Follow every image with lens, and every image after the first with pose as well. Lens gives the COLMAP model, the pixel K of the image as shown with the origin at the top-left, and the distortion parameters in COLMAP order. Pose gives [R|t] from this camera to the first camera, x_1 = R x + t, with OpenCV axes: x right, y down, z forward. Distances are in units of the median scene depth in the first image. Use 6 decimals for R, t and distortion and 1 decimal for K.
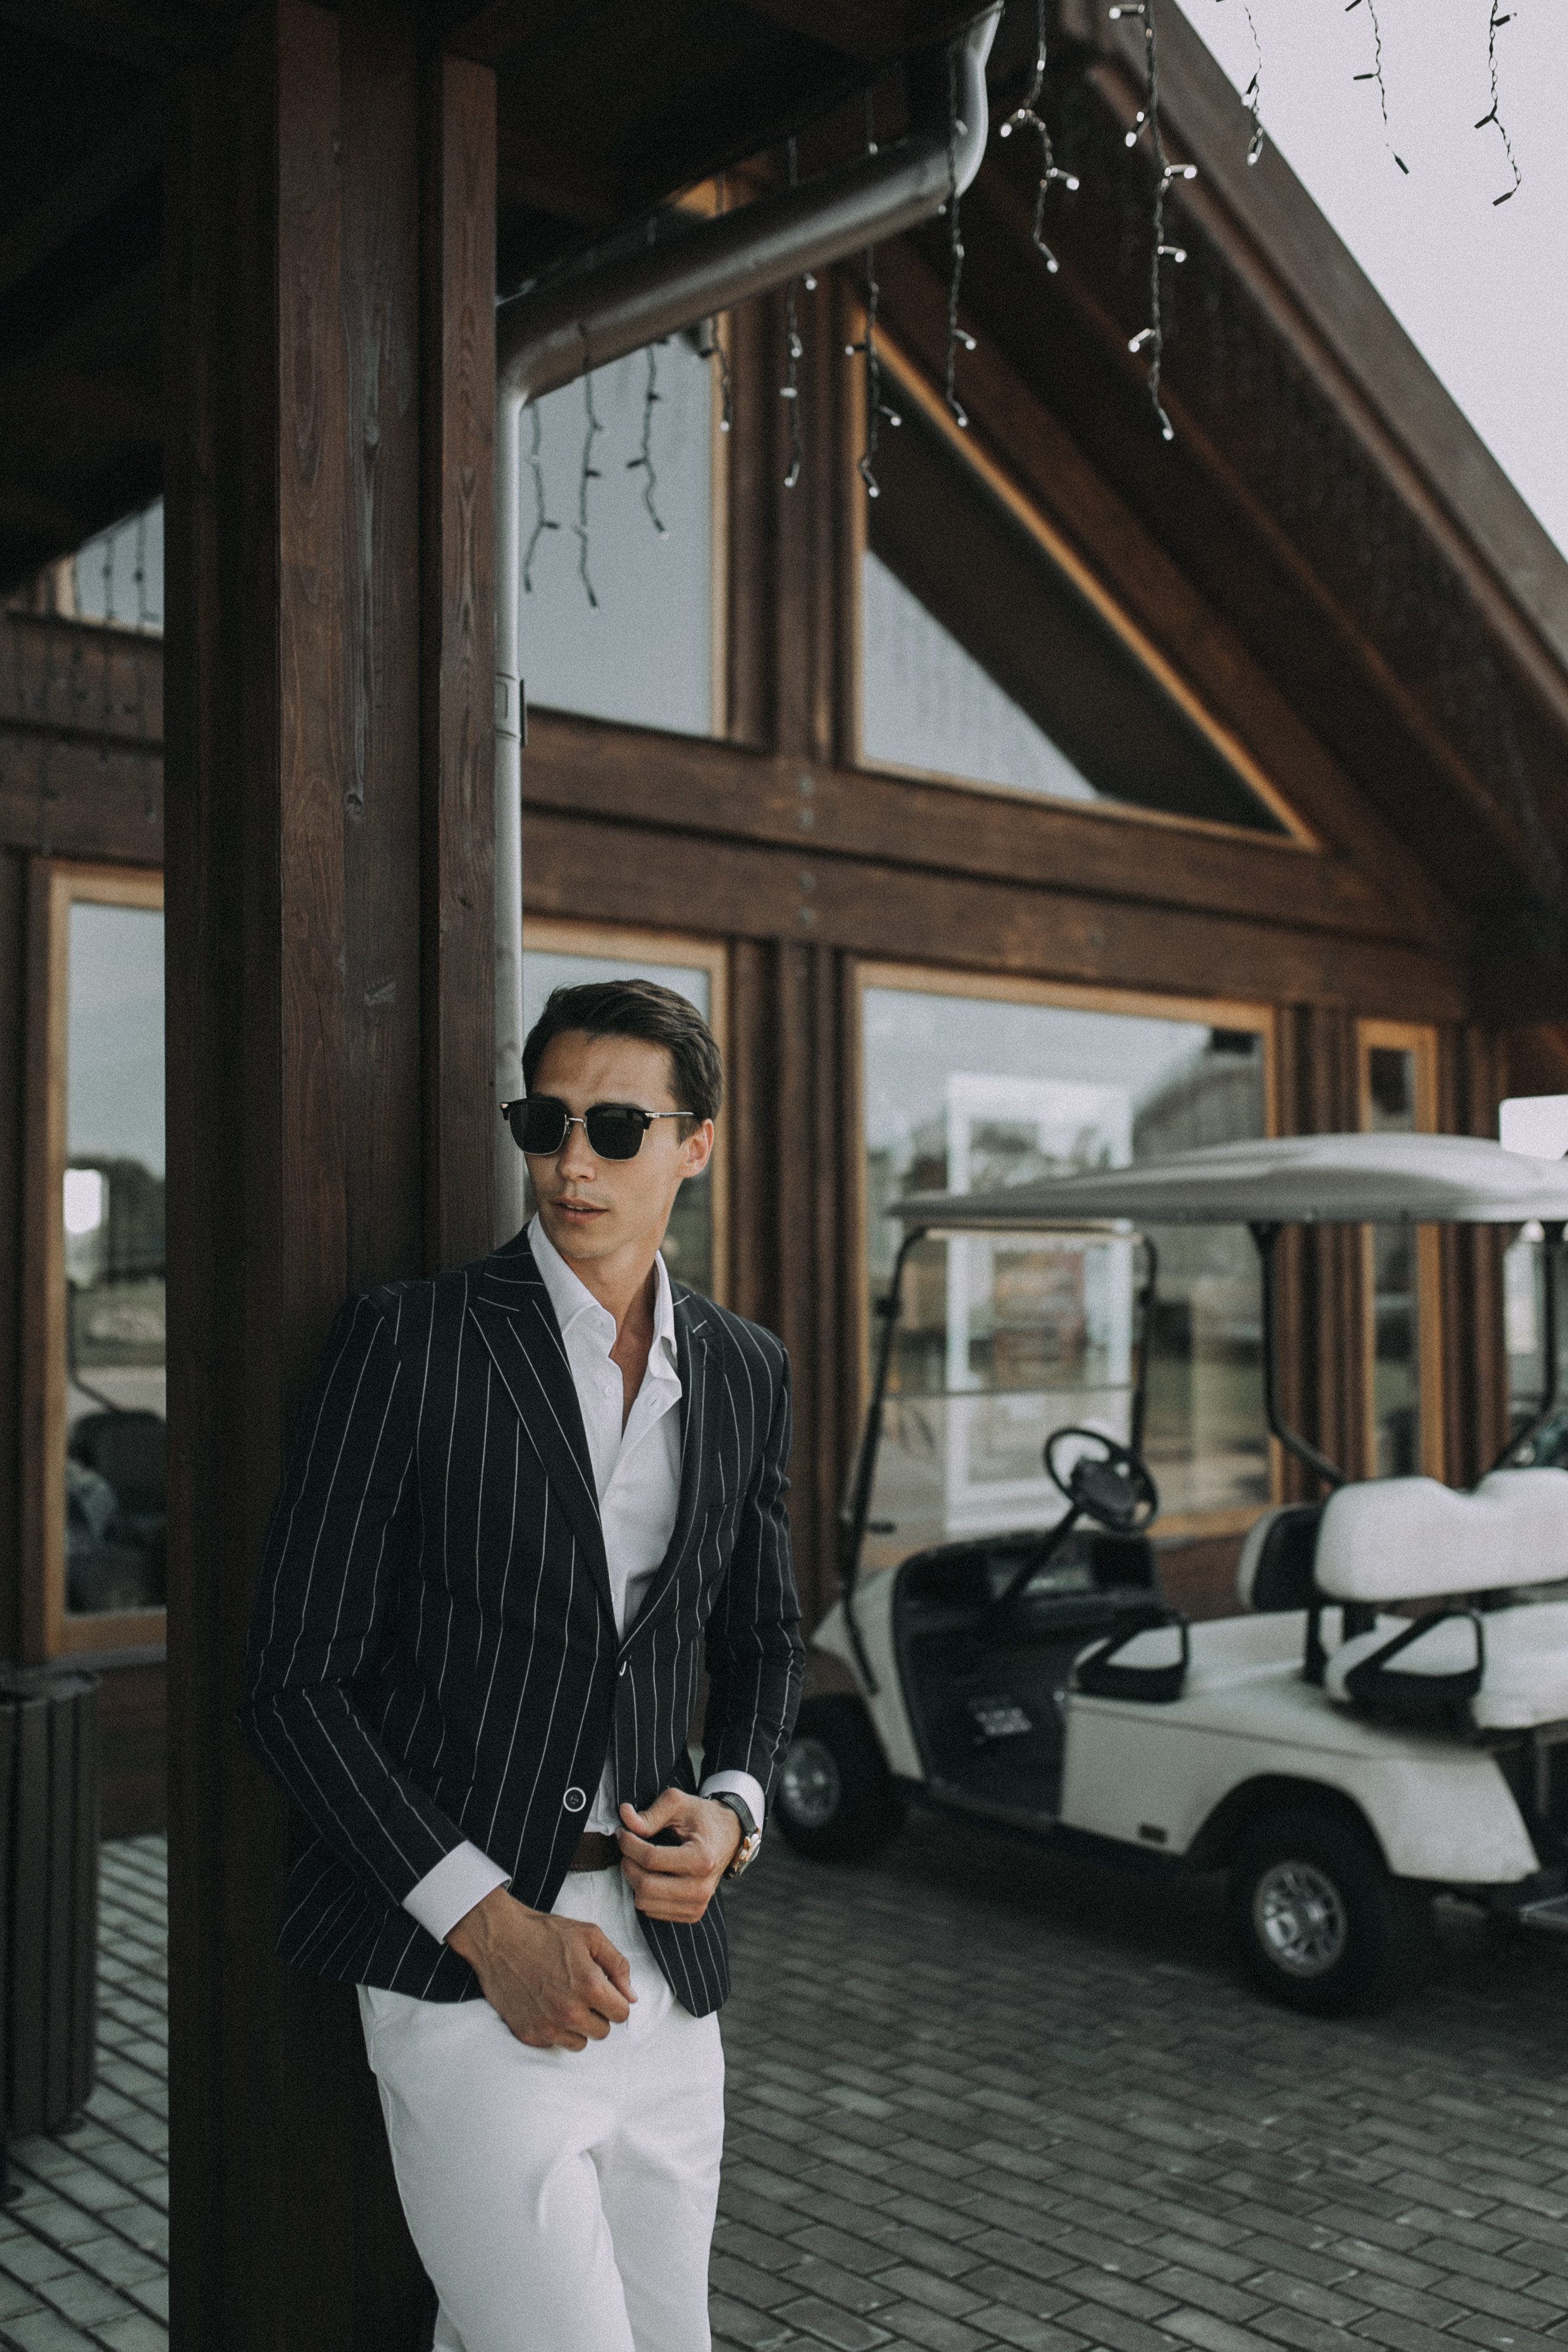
lens RADIAL K [[2382.2, 0, 784.0], [0, 2382.2, 1176.0], [0, 0, 1]] dist [-0.012163, -0.003232]
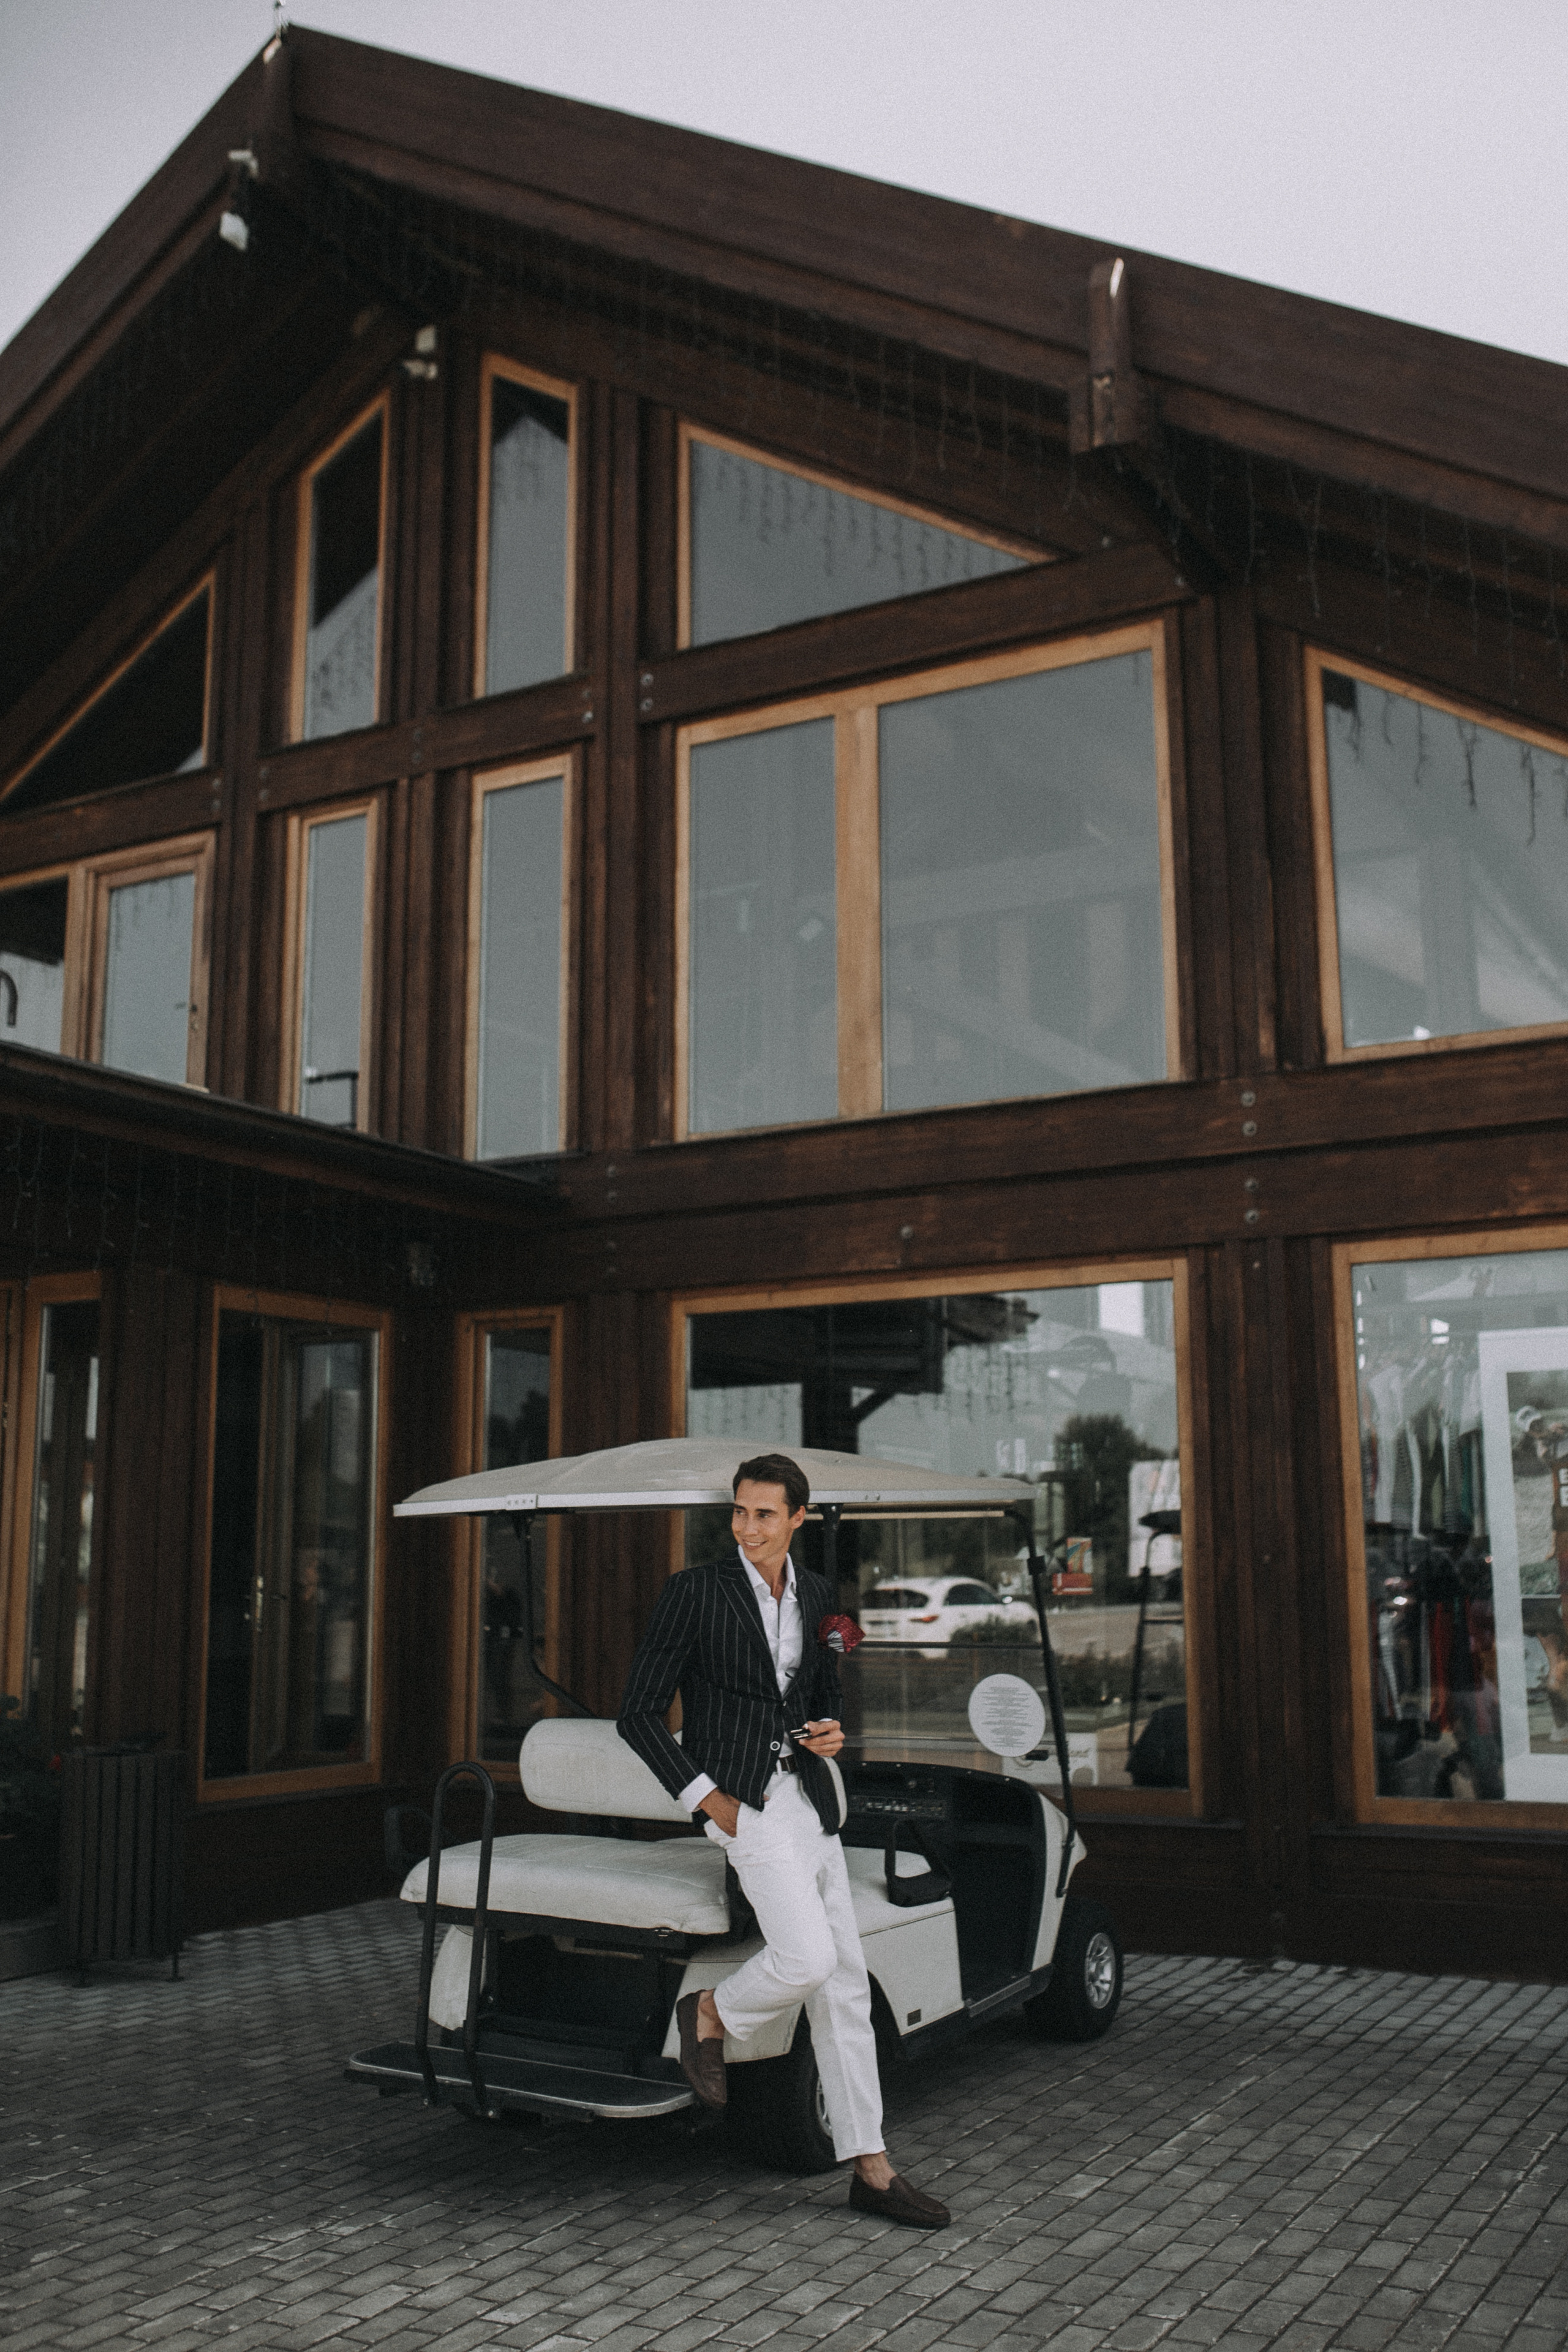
lens RADIAL K [[2194.1, 0, 784.0], [0, 2194.1, 1176.0], [0, 0, 1]] dist [-0.009285, -0.005514]
pose [[0.336552, -0.162583, -0.927523, 1.220895], [0.054824, 0.986695, -0.153063, 0.025886], [0.940068, 0.000663, 0.340987, 0.601476]]
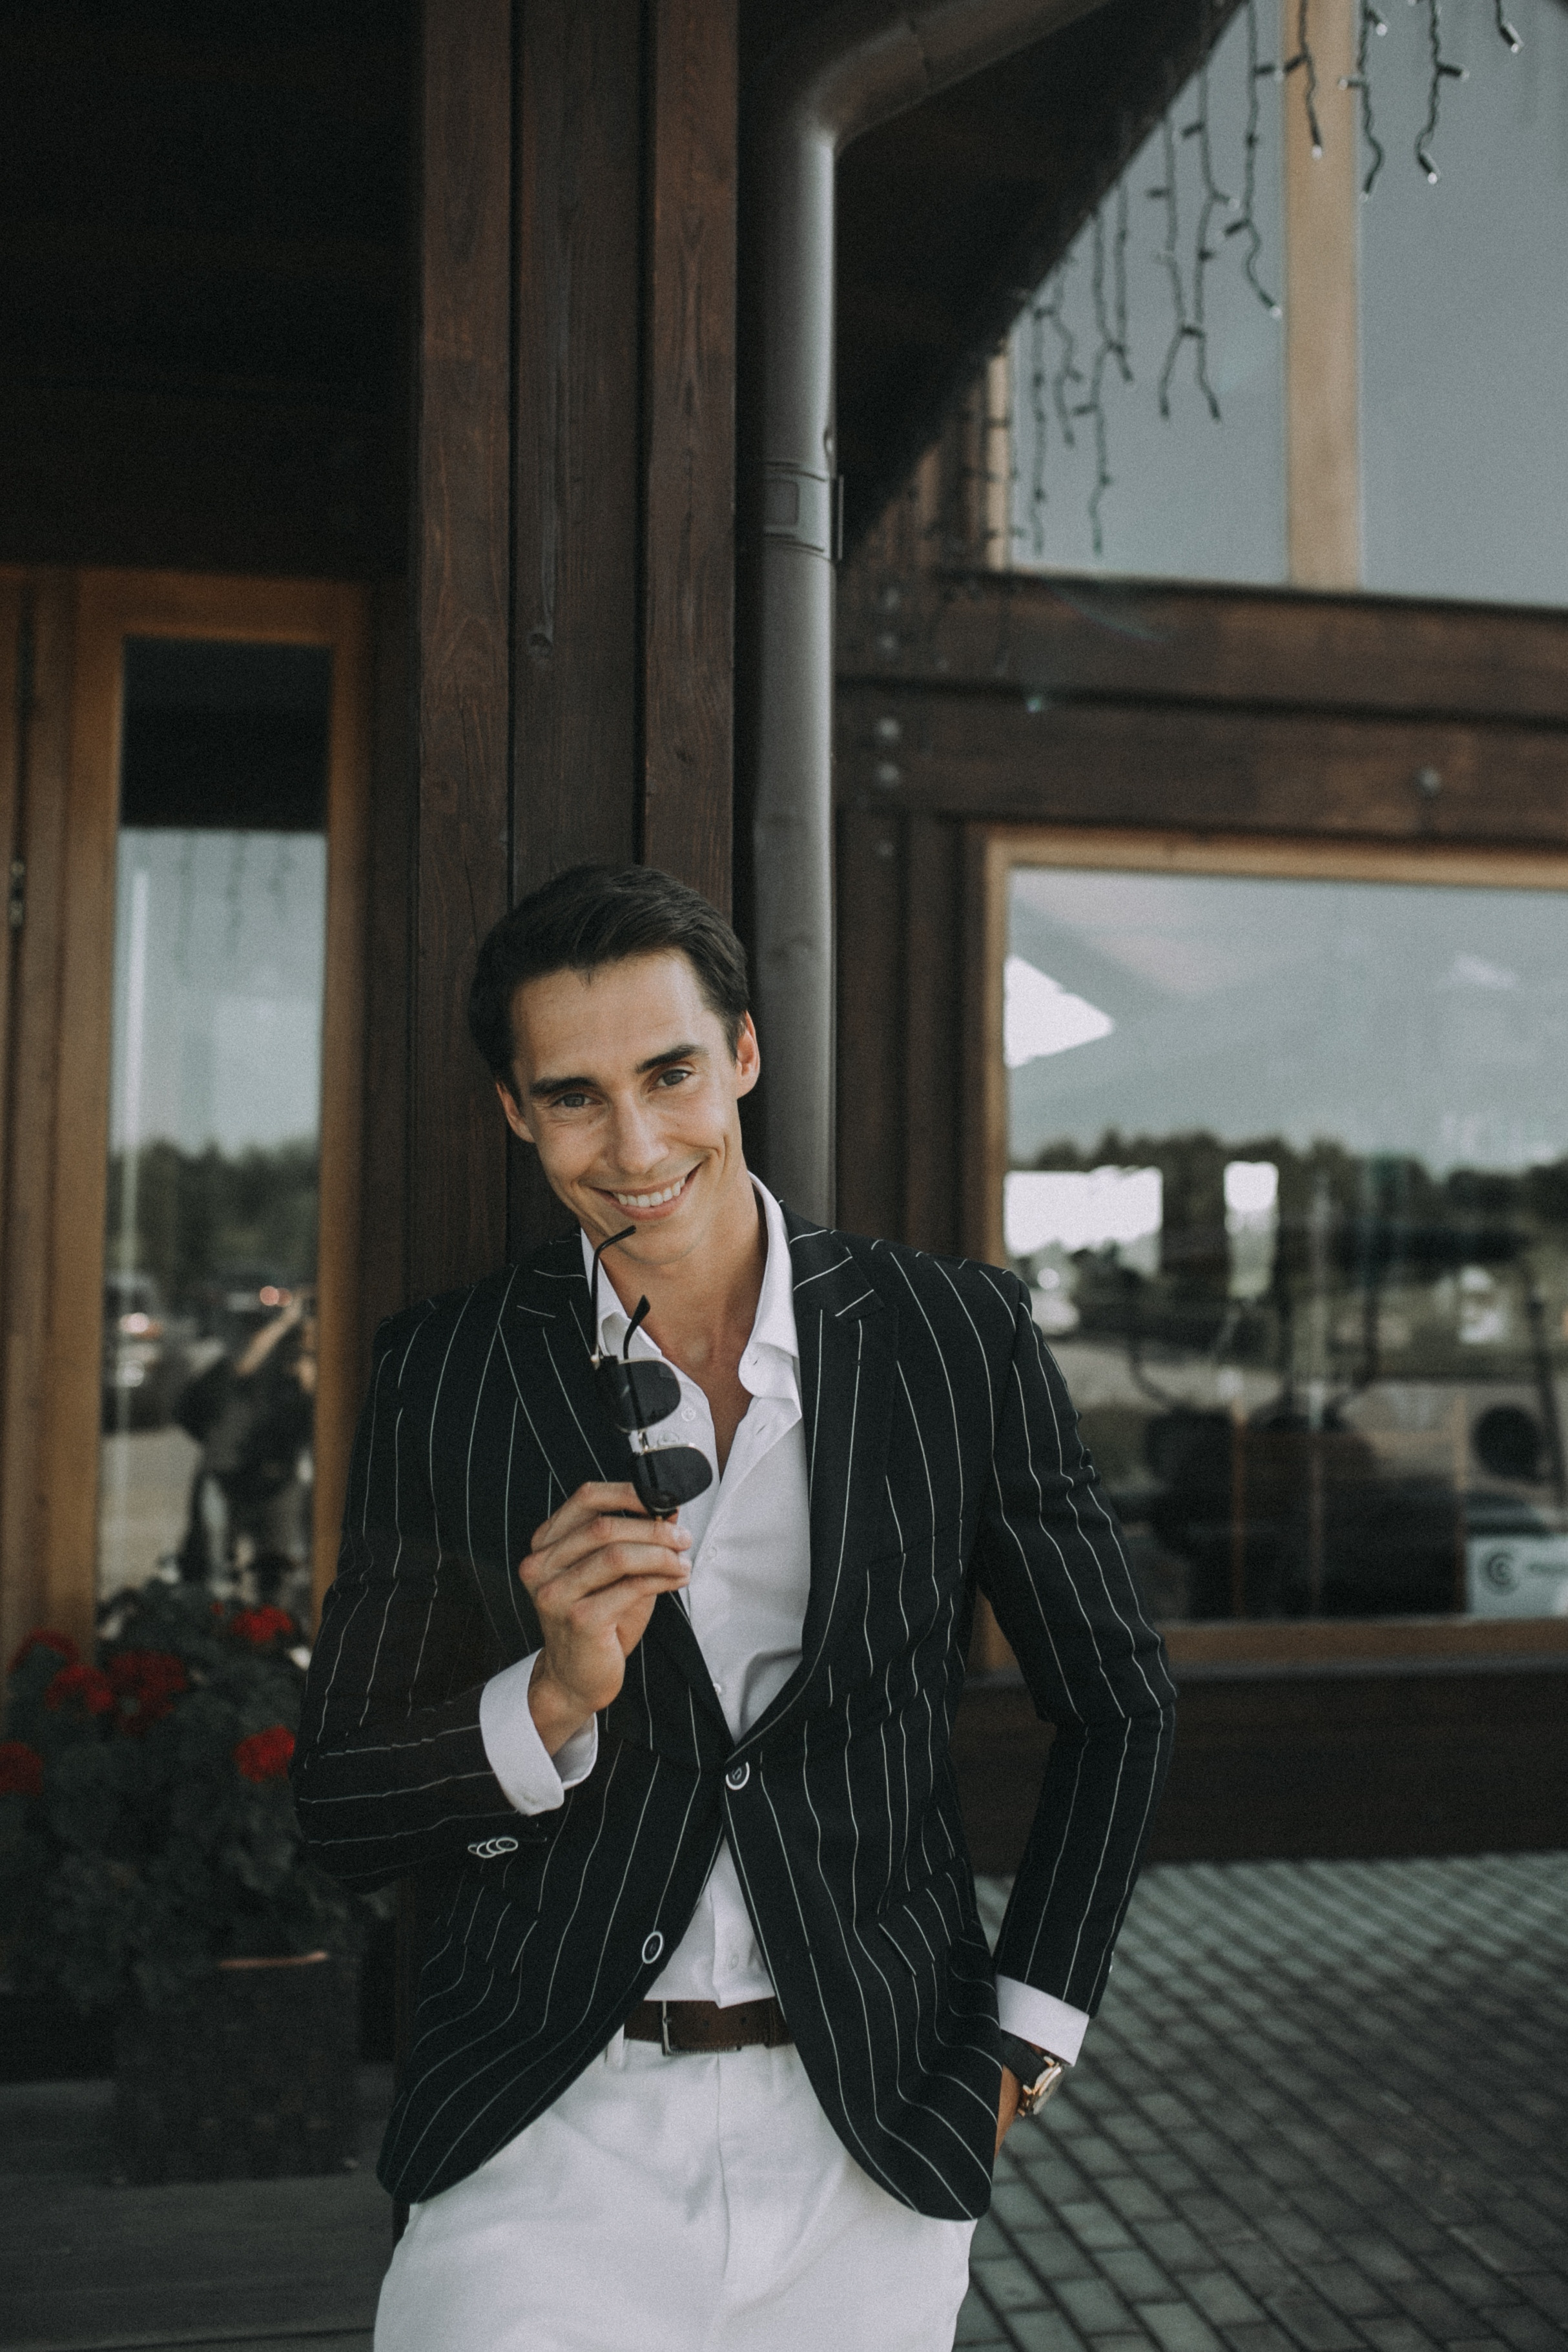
lens RADIAL K [[2408.7, 0, 779.5], [0, 2408.7, 1065.1], [0, 0, 1]] dist [-0.000791, 0.006738]
pose [[0.861801, -0.032379, -0.506212, 0.116138], [0.009918, 0.998845, -0.047004, 0.009650], [0.507150, 0.035487, 0.861127, 0.134500]]
